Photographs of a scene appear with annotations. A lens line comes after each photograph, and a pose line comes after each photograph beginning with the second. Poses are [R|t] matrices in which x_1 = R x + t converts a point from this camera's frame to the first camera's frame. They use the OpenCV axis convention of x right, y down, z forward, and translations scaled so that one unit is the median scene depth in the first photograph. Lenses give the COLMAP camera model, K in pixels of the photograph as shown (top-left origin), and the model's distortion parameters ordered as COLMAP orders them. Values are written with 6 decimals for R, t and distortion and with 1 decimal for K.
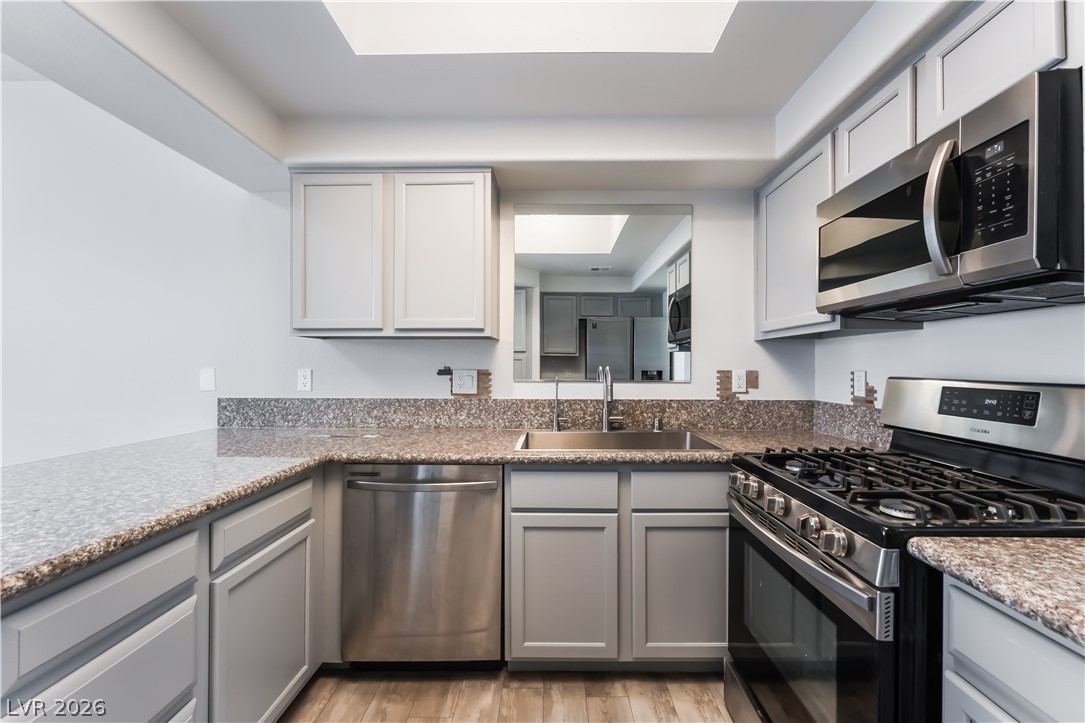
lens RADIAL K [[446.2, 0, 542.1], [0, 446.2, 358.6], [0, 0, 1]] dist [0.000066, -0.000056]
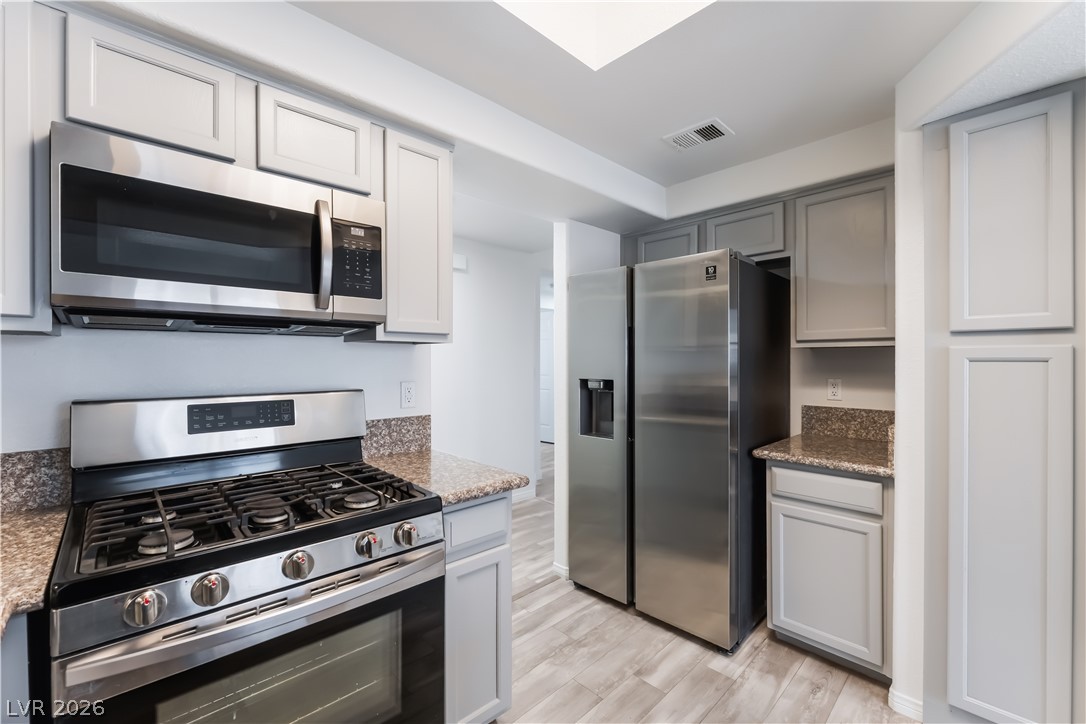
lens RADIAL K [[446.6, 0, 542.1], [0, 446.6, 365.8], [0, 0, 1]] dist [0.000066, -0.000056]
pose [[-0.696619, -0.000682, 0.717441, -0.367873], [-0.001304, 0.999999, -0.000316, -0.026365], [-0.717440, -0.001156, -0.696619, 1.291691]]
